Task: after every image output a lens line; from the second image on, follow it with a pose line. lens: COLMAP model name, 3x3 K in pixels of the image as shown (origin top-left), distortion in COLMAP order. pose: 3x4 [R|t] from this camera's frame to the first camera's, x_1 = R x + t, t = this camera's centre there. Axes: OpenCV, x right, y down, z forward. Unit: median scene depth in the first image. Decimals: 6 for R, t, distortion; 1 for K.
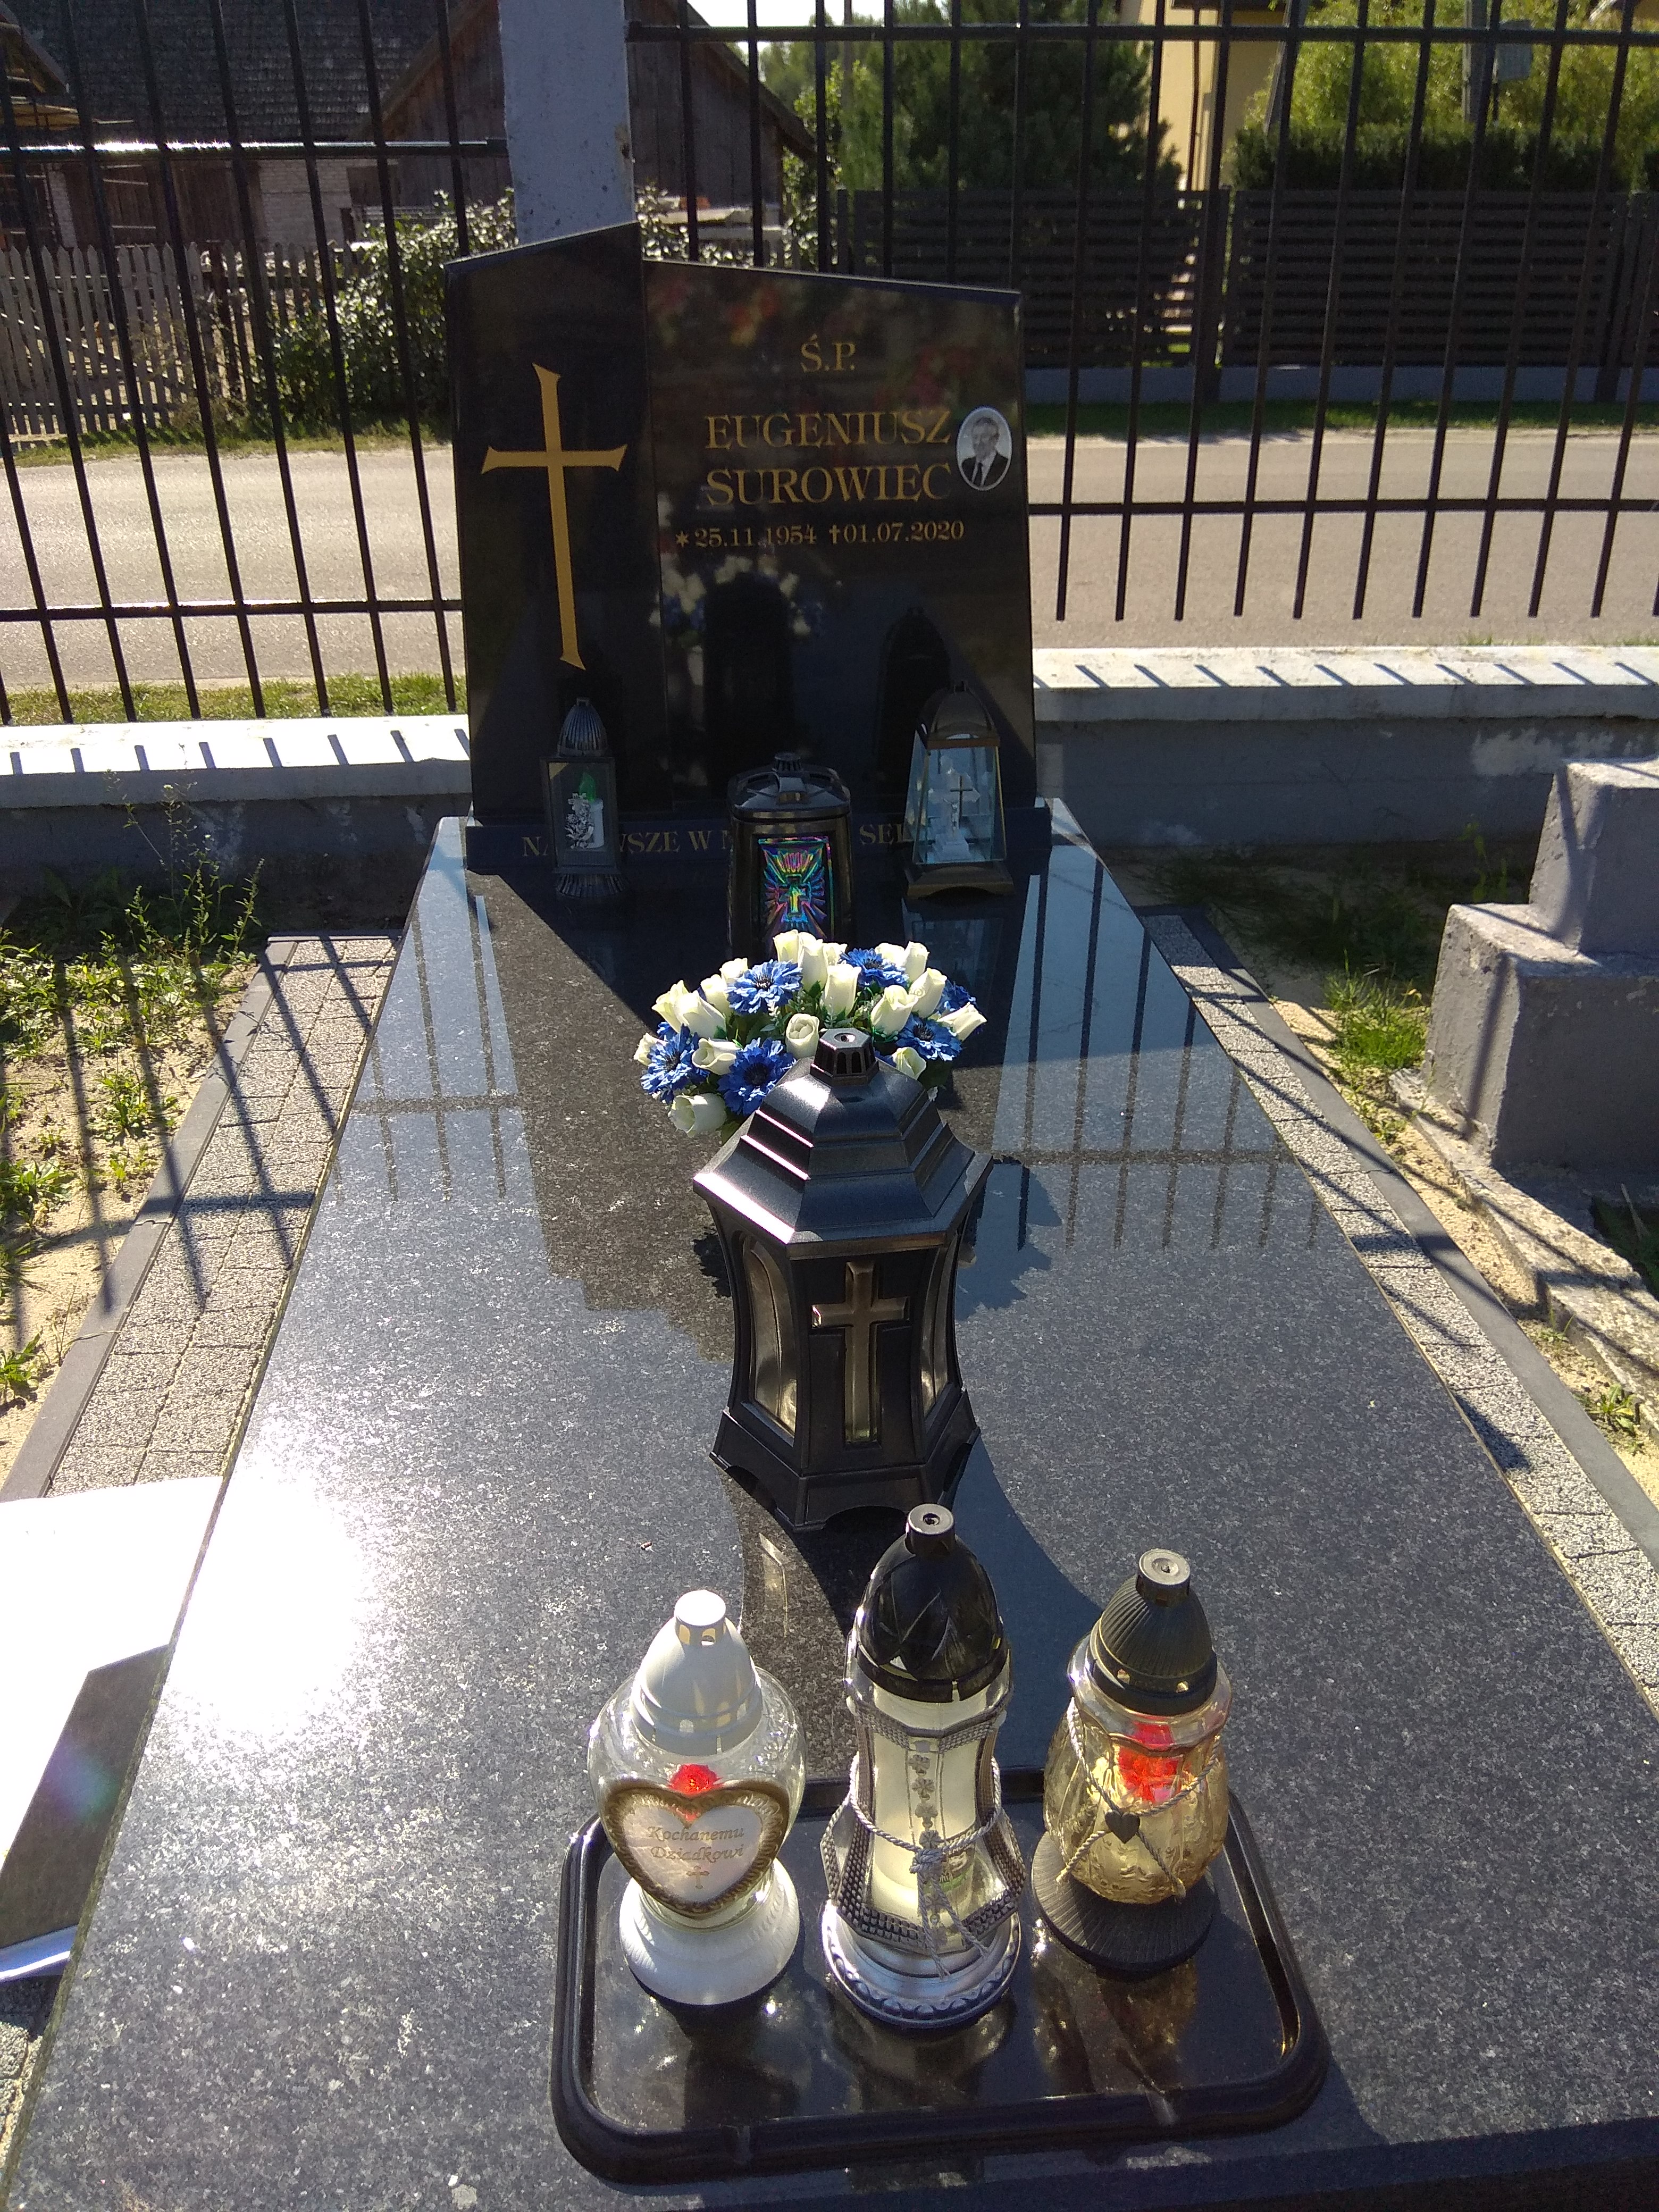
lens RADIAL K [[1758.5, 0, 833.7], [0, 1758.5, 1101.8], [0, 0, 1]] dist [0.091046, 0.000264]
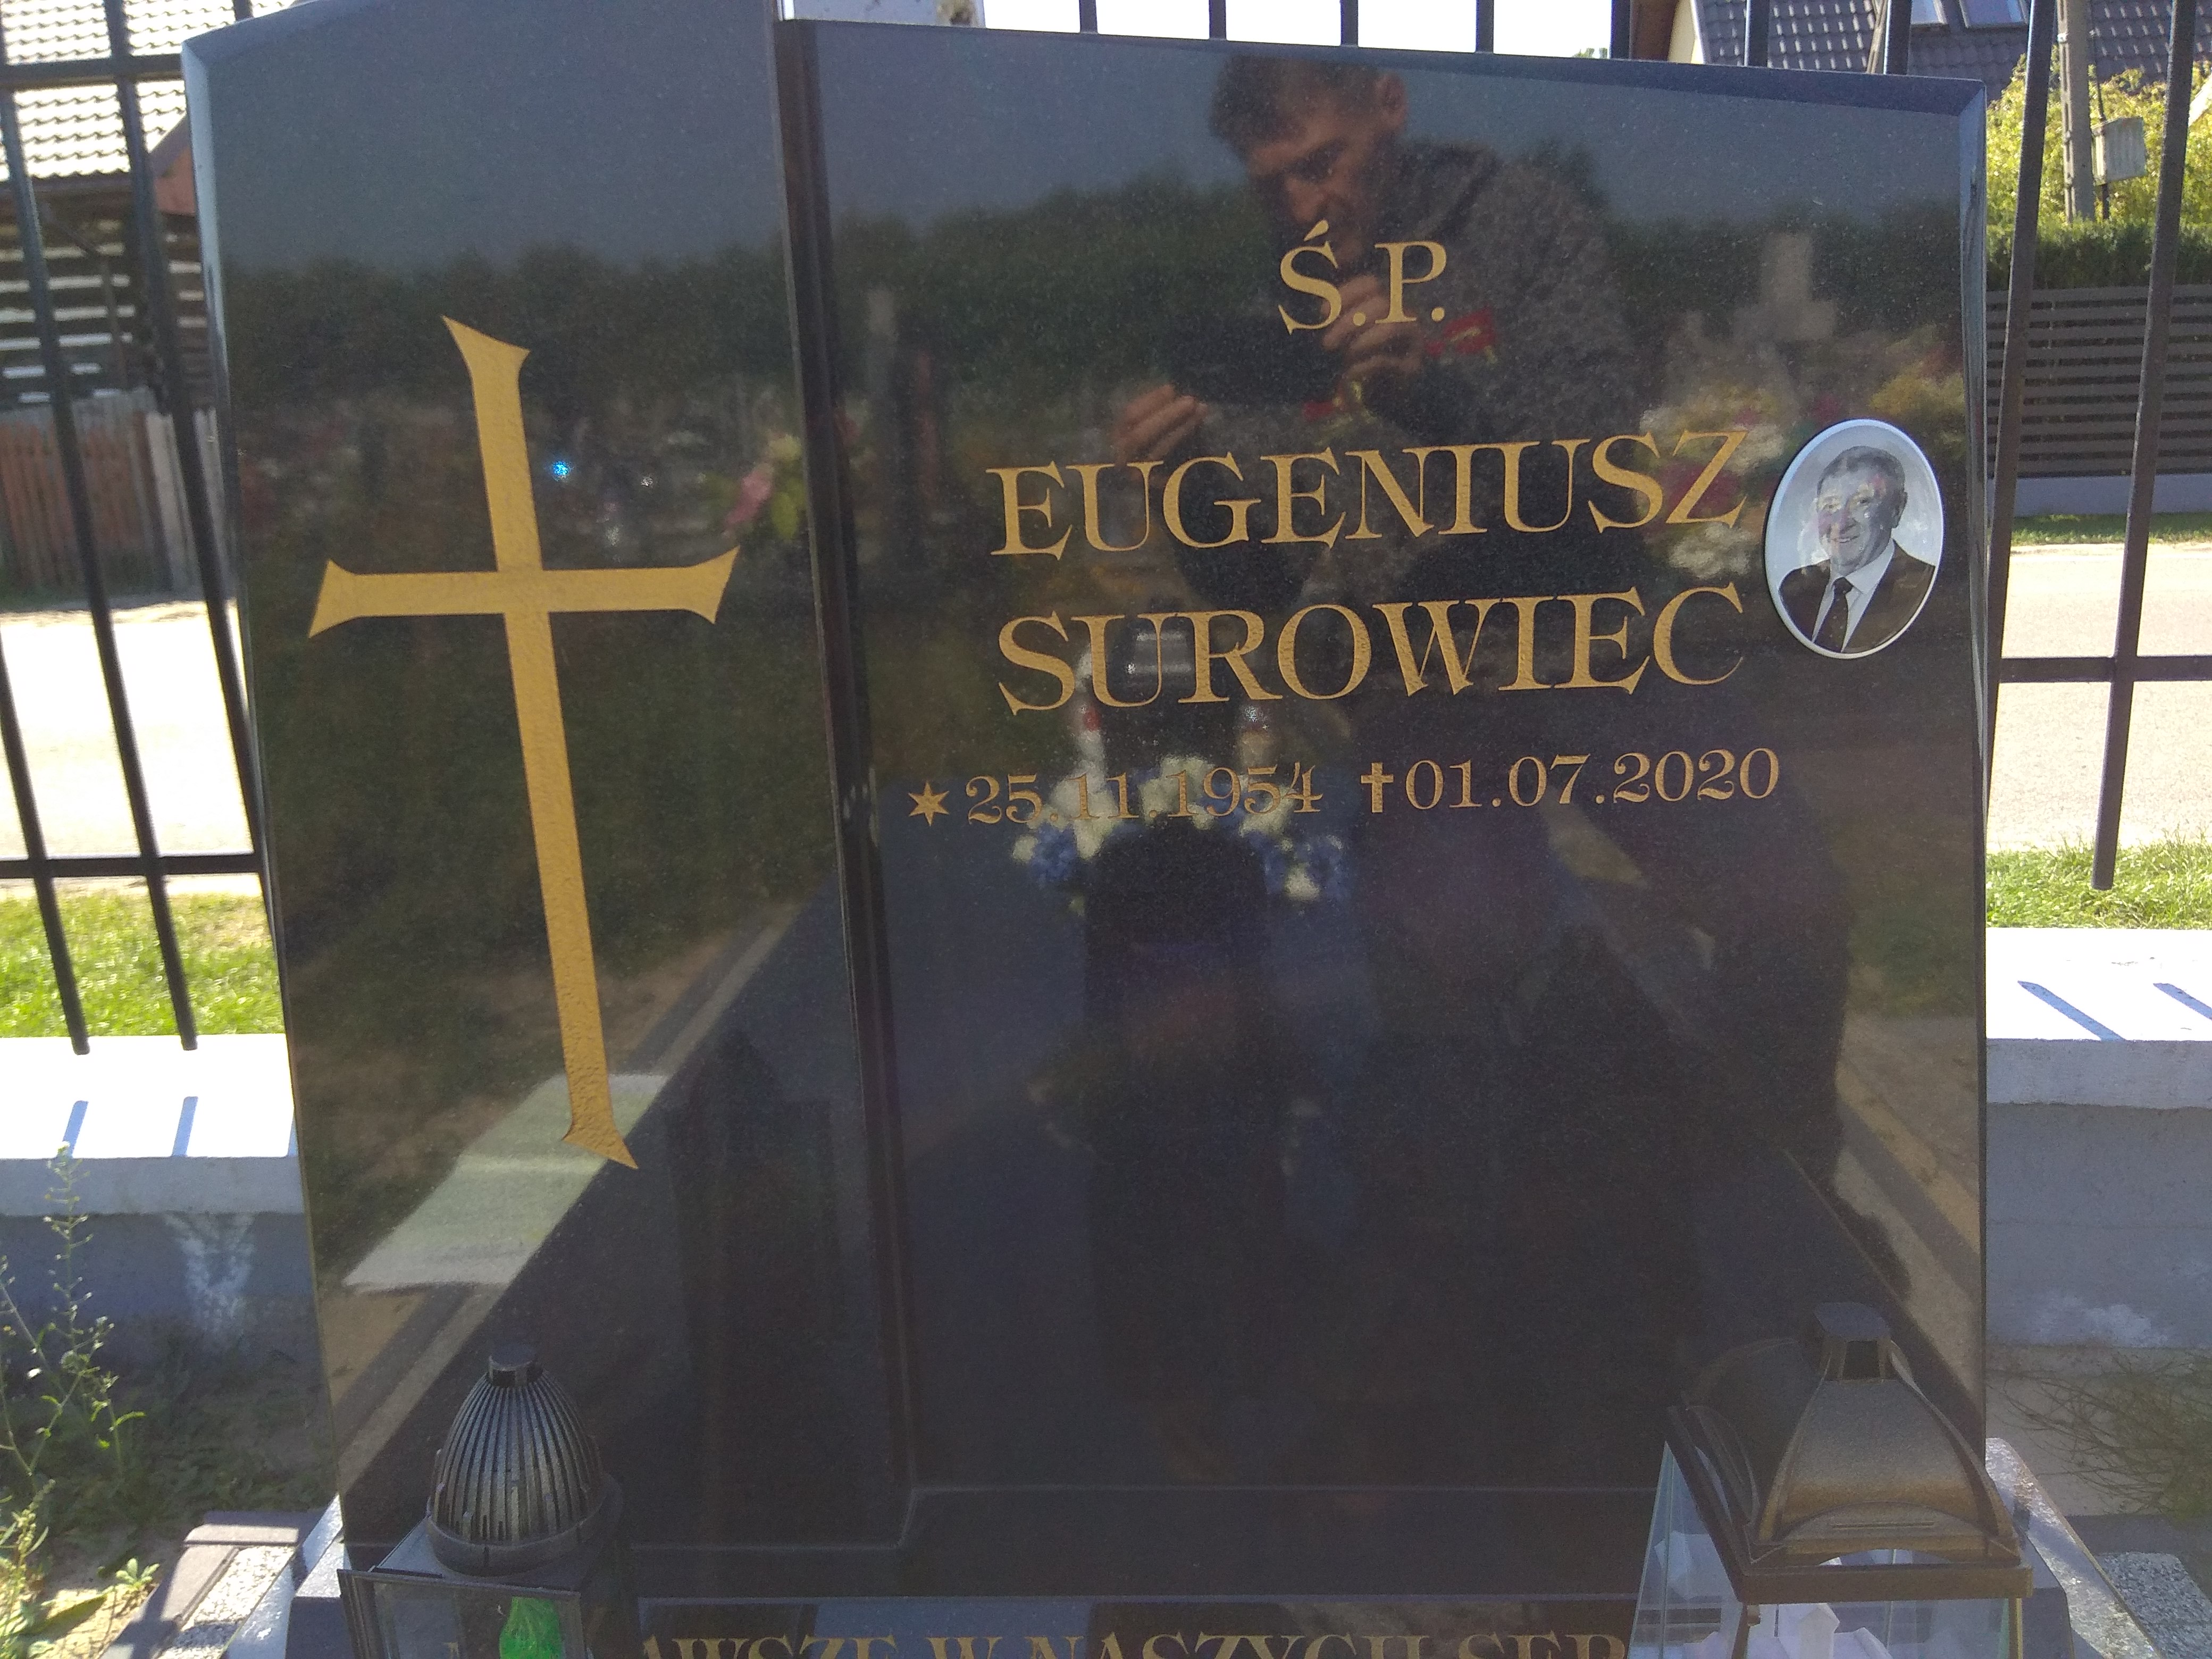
lens RADIAL K [[1758.5, 0, 1108.7], [0, 1758.5, 828.1], [0, 0, 1]] dist [0.091046, 0.000264]
pose [[0.990379, 0.004198, -0.138315, -0.003643], [-0.033639, 0.976860, -0.211217, -0.243417], [0.134228, 0.213838, 0.967603, 0.681239]]
